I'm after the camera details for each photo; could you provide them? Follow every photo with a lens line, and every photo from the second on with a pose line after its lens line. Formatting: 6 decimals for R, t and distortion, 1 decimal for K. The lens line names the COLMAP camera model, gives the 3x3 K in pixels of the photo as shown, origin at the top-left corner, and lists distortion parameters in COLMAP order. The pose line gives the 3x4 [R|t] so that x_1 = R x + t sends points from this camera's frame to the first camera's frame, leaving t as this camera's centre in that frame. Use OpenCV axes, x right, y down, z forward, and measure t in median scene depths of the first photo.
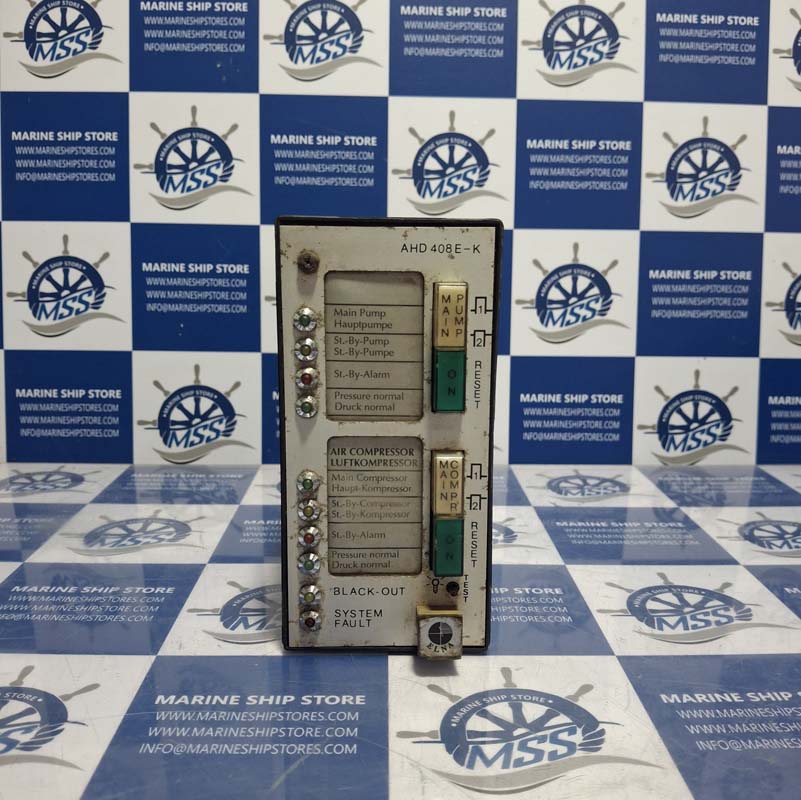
lens RADIAL K [[784.5, 0, 405.3], [0, 784.5, 397.0], [0, 0, 1]] dist [0.139631, -0.278875]
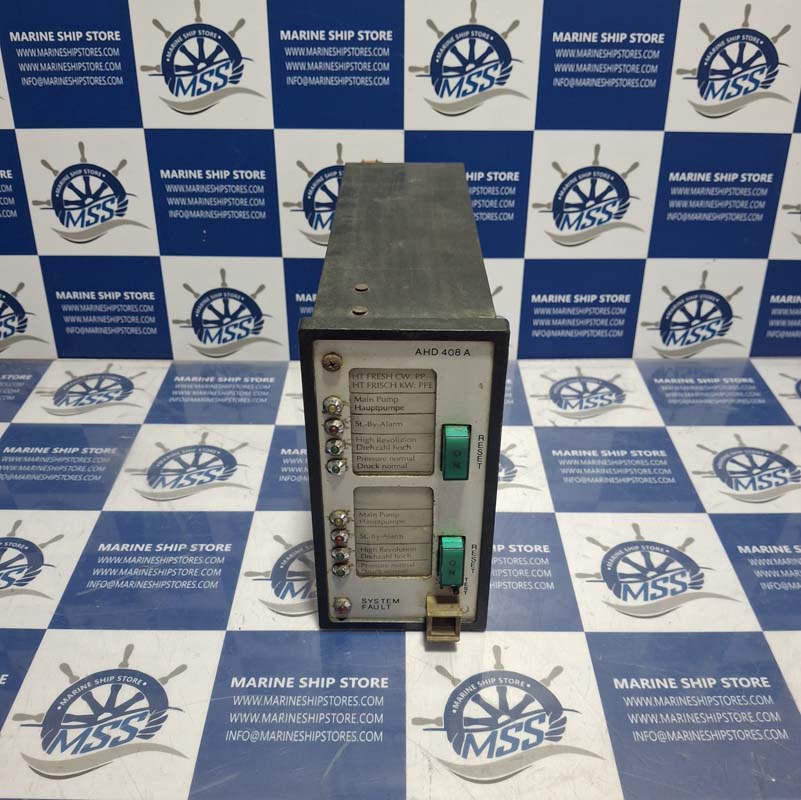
lens RADIAL K [[784.5, 0, 405.3], [0, 784.5, 397.0], [0, 0, 1]] dist [0.139631, -0.278875]
pose [[0.999719, 0.004745, -0.023229, 0.003425], [0.003780, 0.935345, 0.353718, -0.284570], [0.023406, -0.353706, 0.935064, -0.036553]]
